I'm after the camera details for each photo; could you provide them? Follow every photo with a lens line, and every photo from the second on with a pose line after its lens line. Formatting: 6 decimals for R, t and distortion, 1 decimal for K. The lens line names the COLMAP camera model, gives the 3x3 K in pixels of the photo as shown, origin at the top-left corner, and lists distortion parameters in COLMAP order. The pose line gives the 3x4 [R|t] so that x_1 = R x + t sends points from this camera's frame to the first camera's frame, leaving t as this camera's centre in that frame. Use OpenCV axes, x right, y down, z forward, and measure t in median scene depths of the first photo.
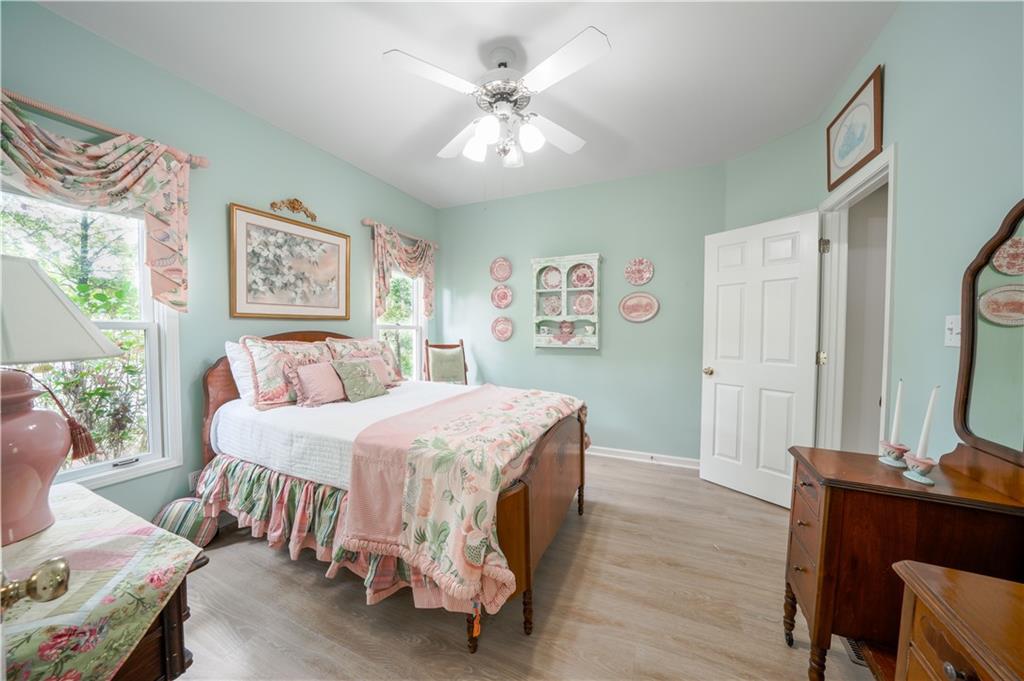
lens RADIAL K [[352.1, 0, 511.1], [0, 352.1, 342.0], [0, 0, 1]] dist [-0.031166, 0.003519]
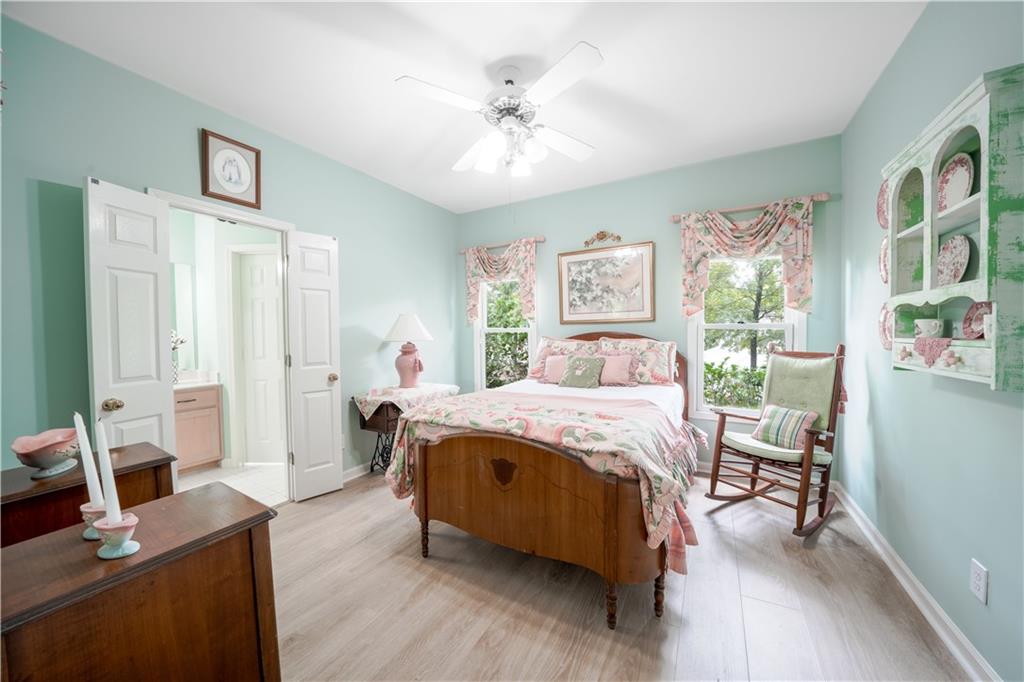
lens RADIAL K [[352.1, 0, 511.1], [0, 352.1, 342.5], [0, 0, 1]] dist [-0.031166, 0.003519]
pose [[-0.095900, 0.030473, -0.994924, 0.781929], [-0.022150, 0.999218, 0.032740, -0.028962], [0.995144, 0.025178, -0.095150, 0.835666]]
